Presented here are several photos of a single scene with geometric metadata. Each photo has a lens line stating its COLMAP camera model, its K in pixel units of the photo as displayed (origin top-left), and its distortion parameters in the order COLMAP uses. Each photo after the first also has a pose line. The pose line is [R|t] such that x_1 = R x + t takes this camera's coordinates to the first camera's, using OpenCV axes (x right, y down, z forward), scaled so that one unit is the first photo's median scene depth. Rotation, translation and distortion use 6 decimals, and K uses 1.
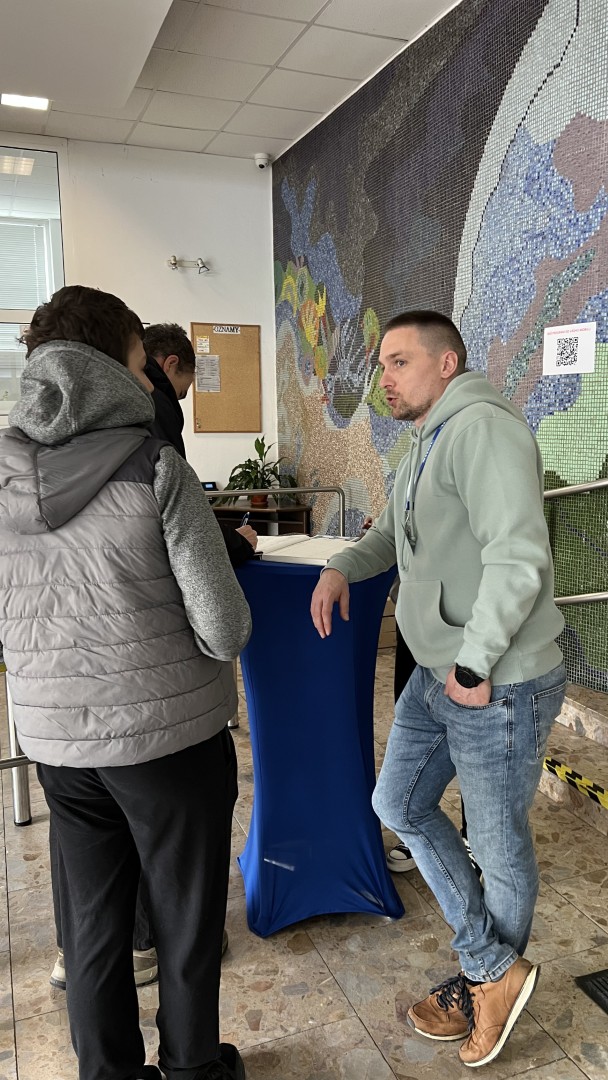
lens RADIAL K [[804.3, 0, 305.3], [0, 804.3, 543.1], [0, 0, 1]] dist [0.035034, -0.026548]
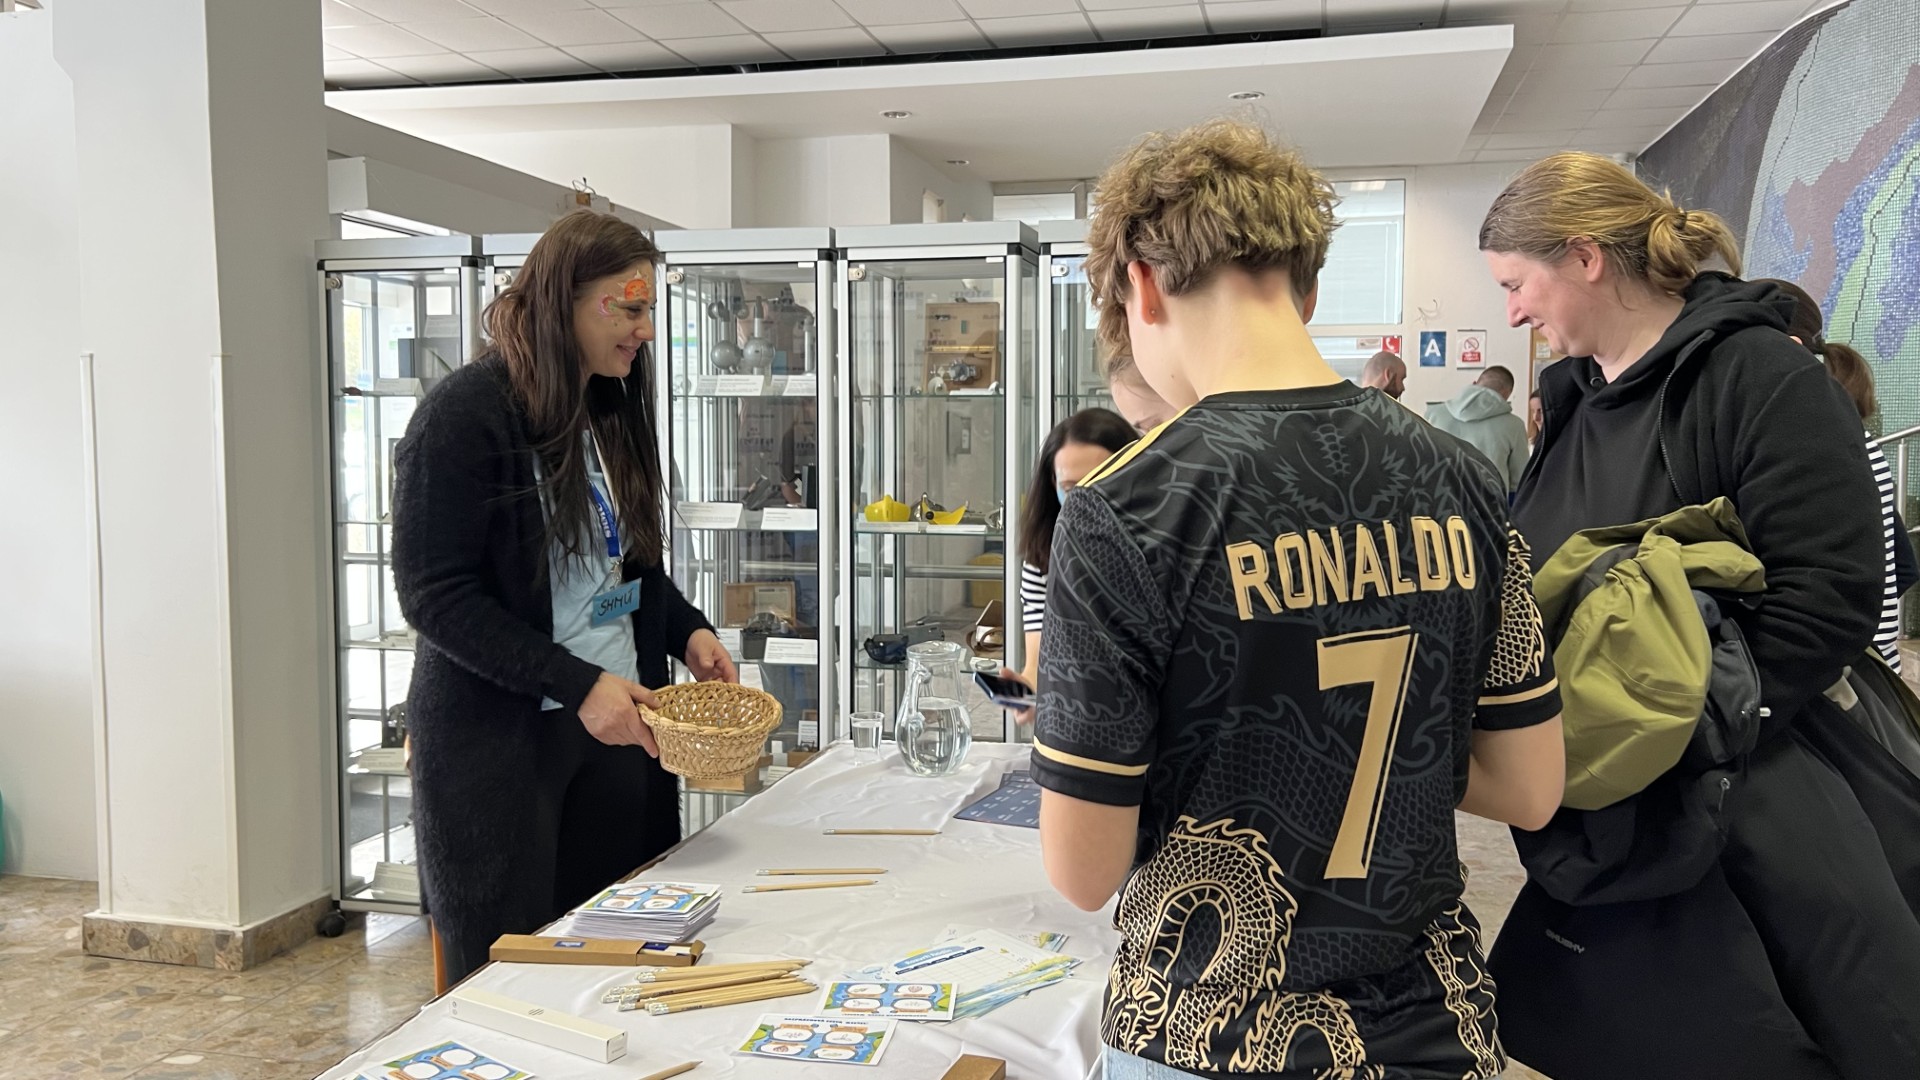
lens RADIAL K [[1429.8, 0, 992.3], [0, 1429.8, 530.1], [0, 0, 1]] dist [0.035034, -0.026548]
pose [[0.825860, 0.047200, -0.561896, 0.496249], [-0.099763, 0.993001, -0.063217, 0.230055], [0.554979, 0.108265, 0.824789, -1.230119]]
